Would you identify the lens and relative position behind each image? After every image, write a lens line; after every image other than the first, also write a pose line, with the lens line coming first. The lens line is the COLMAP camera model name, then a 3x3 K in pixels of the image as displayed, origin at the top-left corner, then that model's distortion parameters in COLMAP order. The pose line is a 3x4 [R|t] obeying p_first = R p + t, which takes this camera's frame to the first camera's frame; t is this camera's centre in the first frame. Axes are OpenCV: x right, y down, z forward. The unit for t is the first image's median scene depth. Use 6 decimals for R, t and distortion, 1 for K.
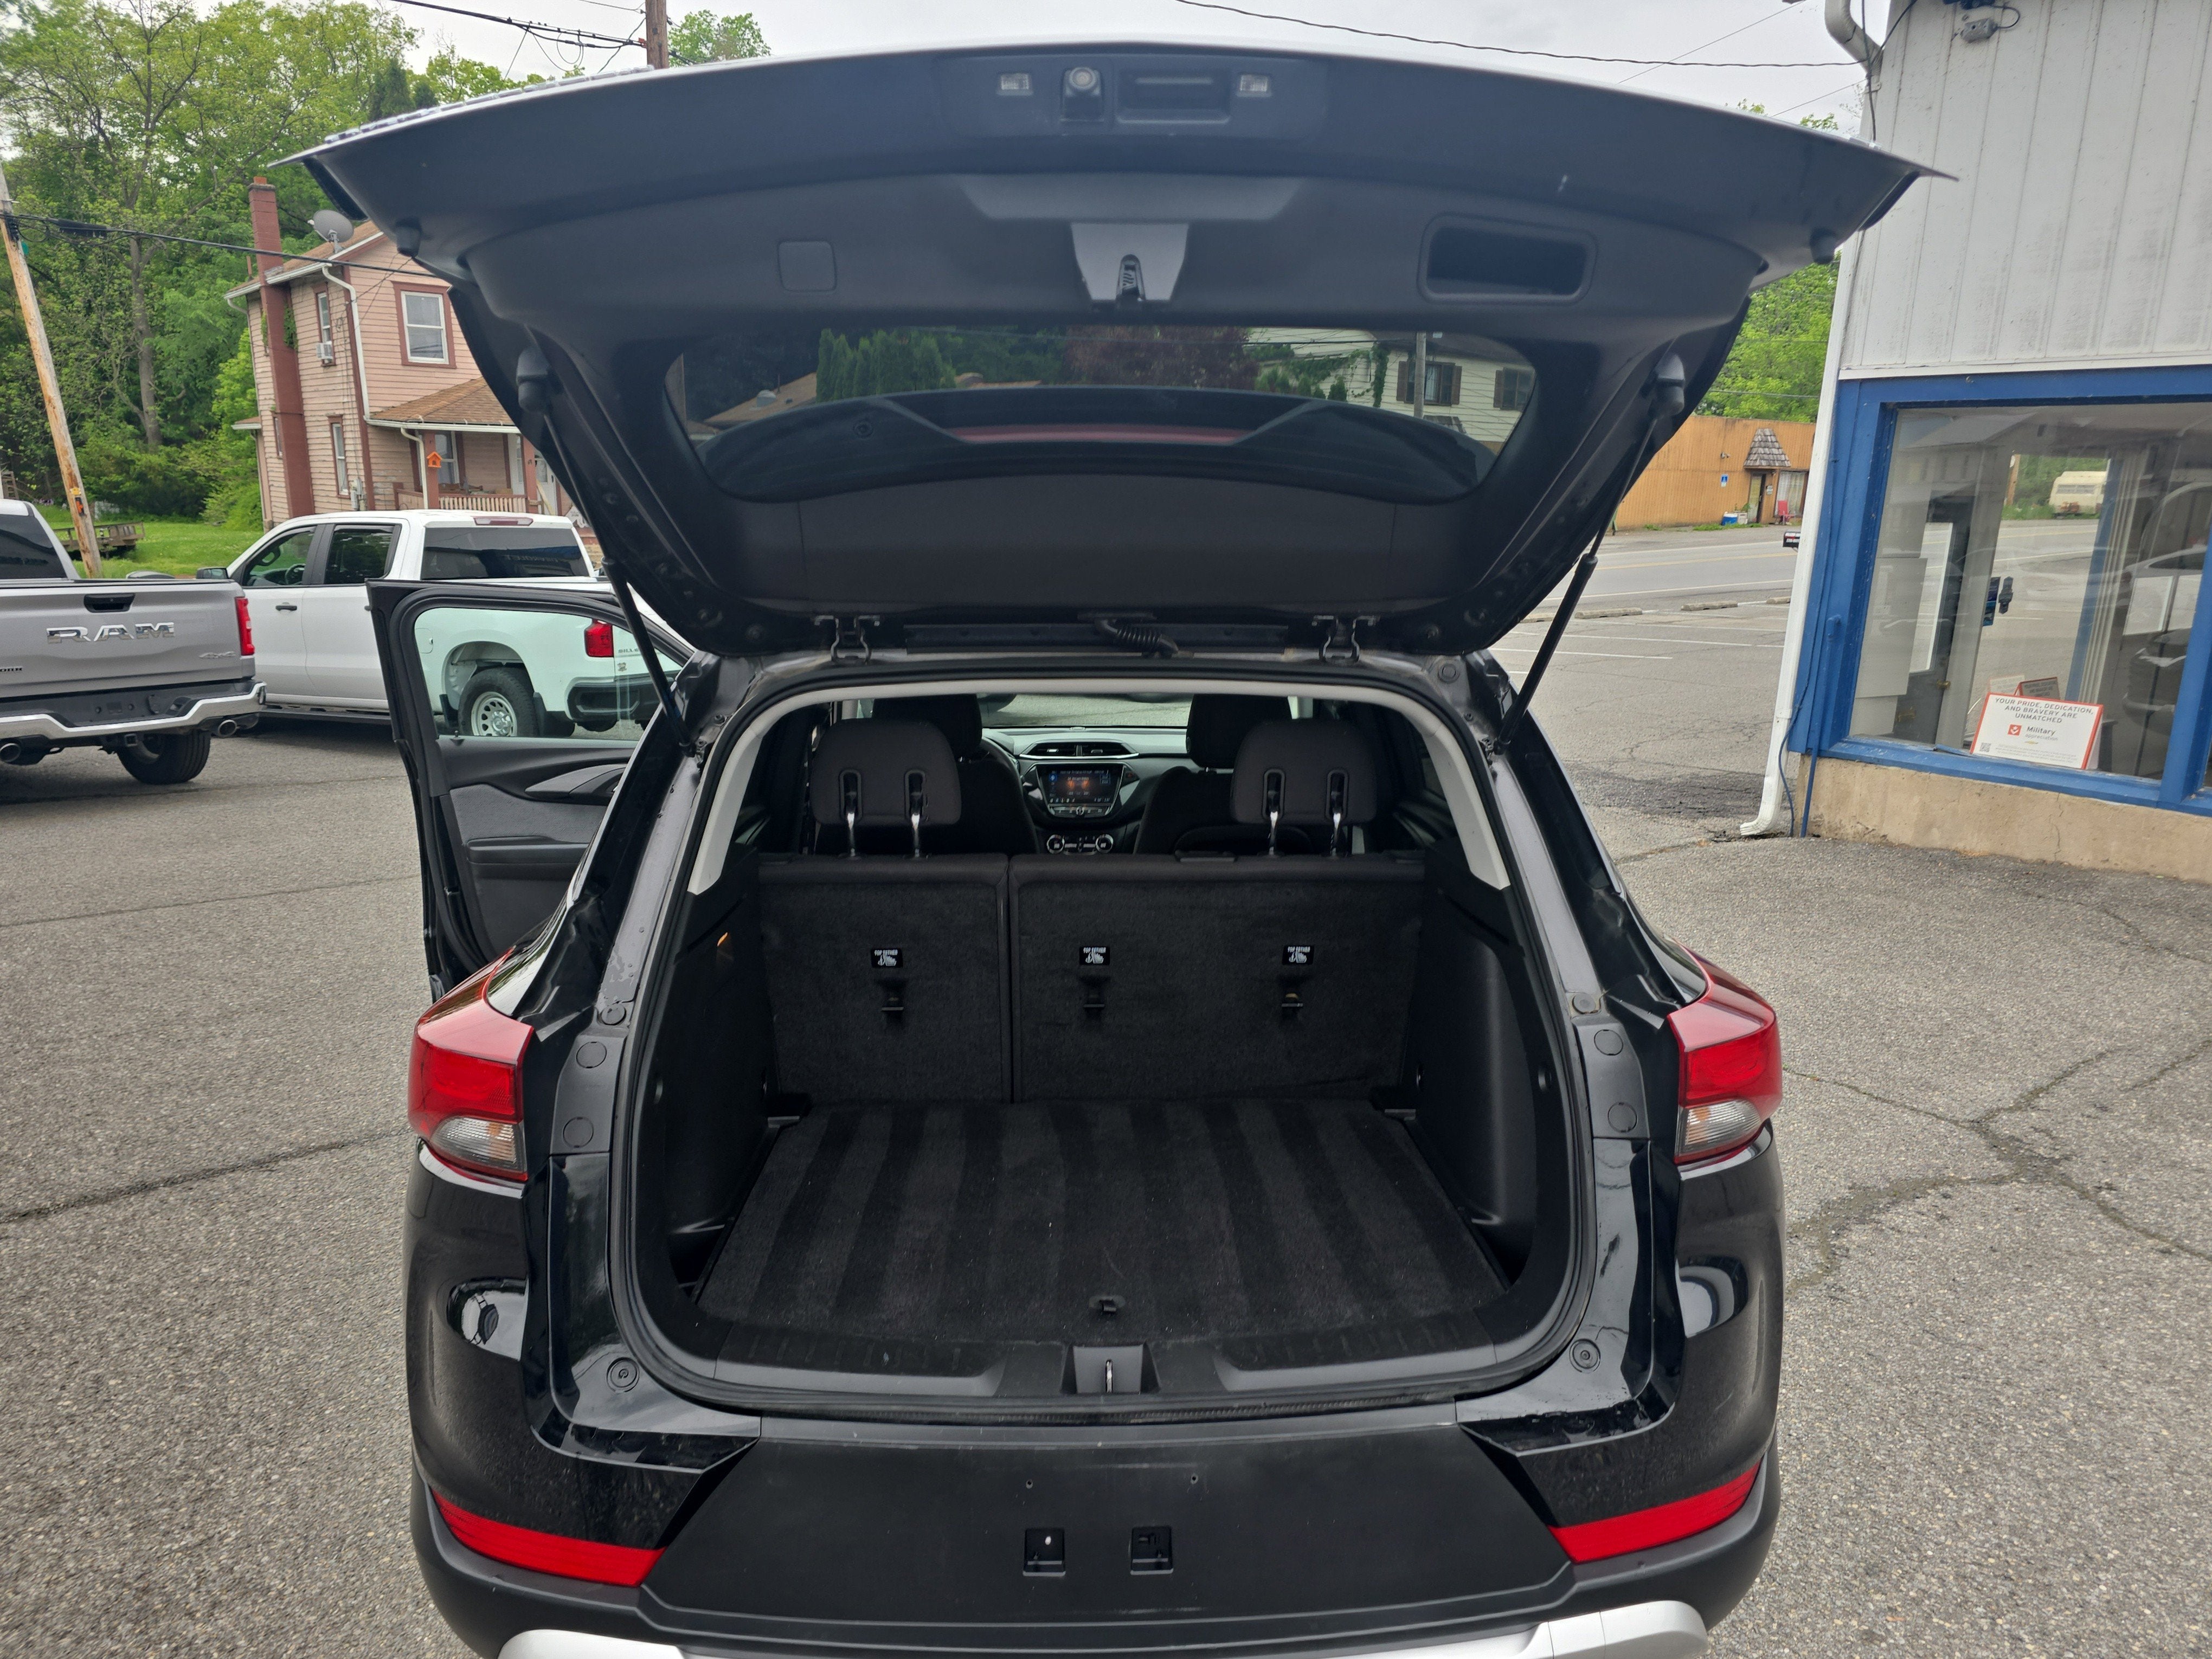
lens RADIAL K [[1504.7, 0, 1106.0], [0, 1504.7, 829.5], [0, 0, 1]] dist [0.047925, -0.036039]
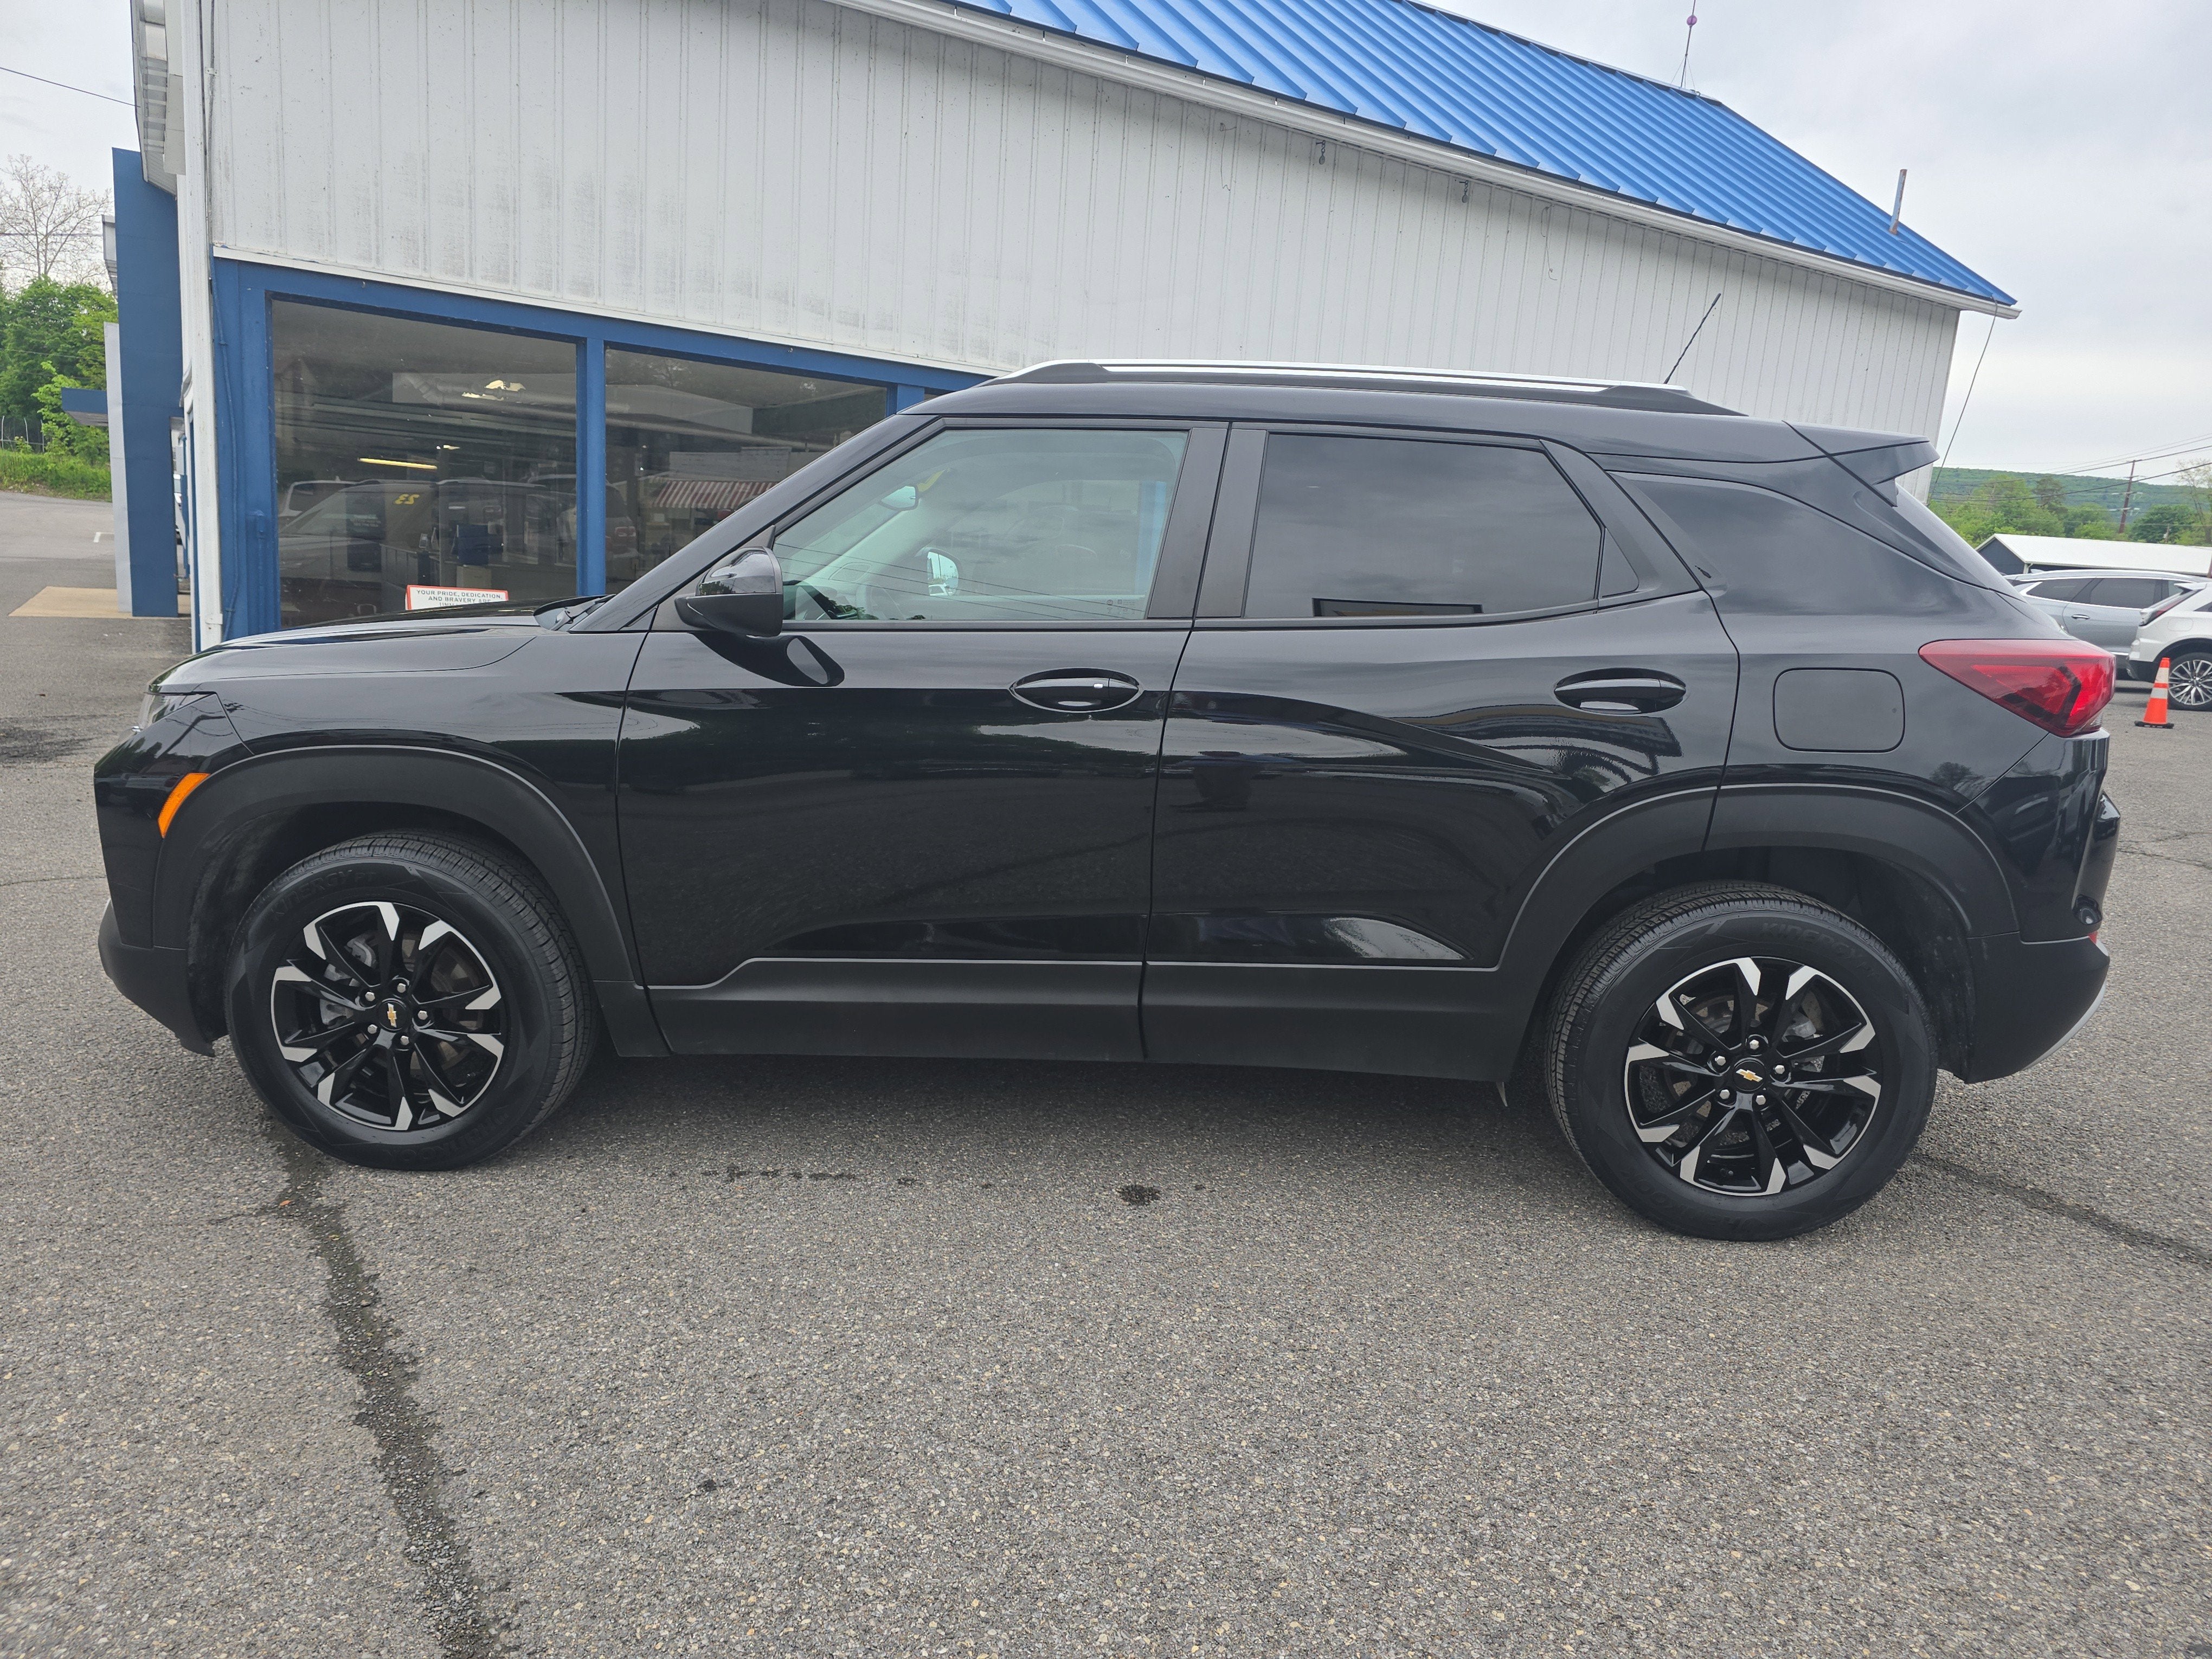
lens RADIAL K [[1507.6, 0, 1121.9], [0, 1507.6, 818.2], [0, 0, 1]] dist [0.051355, -0.039154]
pose [[0.084961, -0.179438, 0.980094, -0.484944], [0.155346, 0.974007, 0.164857, -0.028994], [-0.984200, 0.138247, 0.110627, 0.417214]]
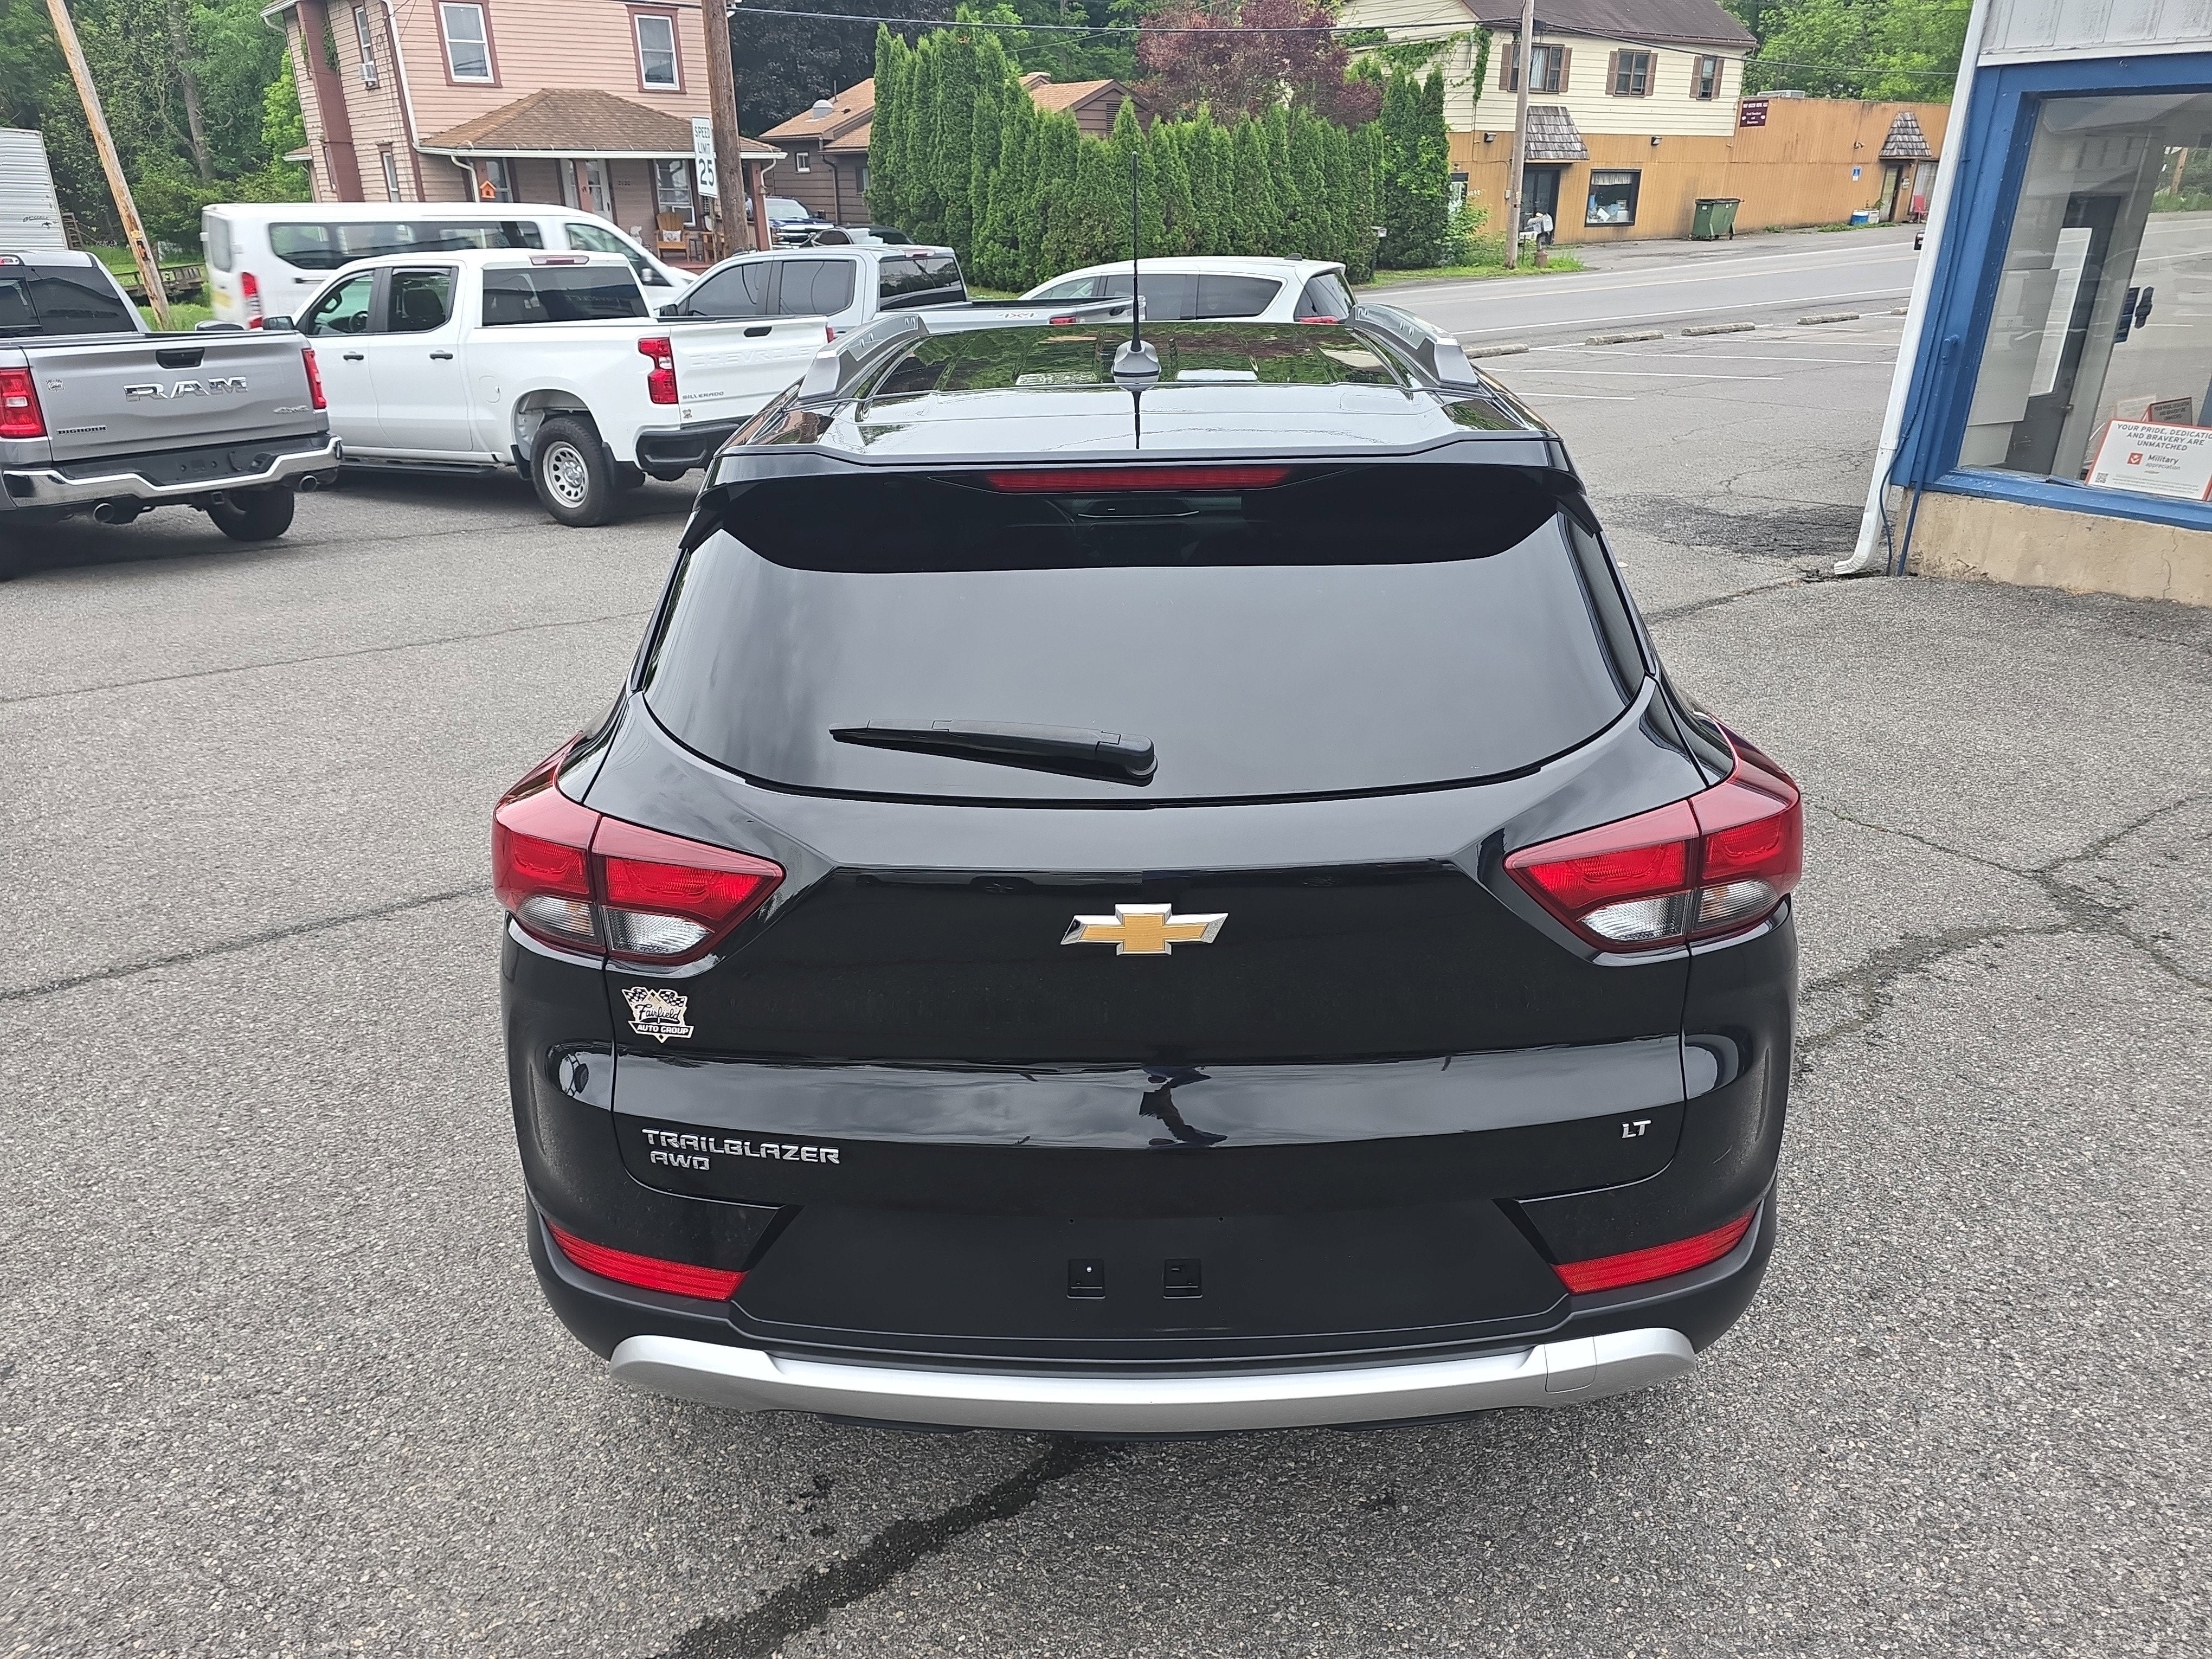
lens RADIAL K [[1502.9, 0, 1104.5], [0, 1502.9, 832.0], [0, 0, 1]] dist [0.043771, -0.033522]
pose [[0.998517, -0.002954, -0.054360, 0.007141], [0.012278, 0.985021, 0.171996, -0.007523], [0.053038, -0.172409, 0.983597, -0.006040]]
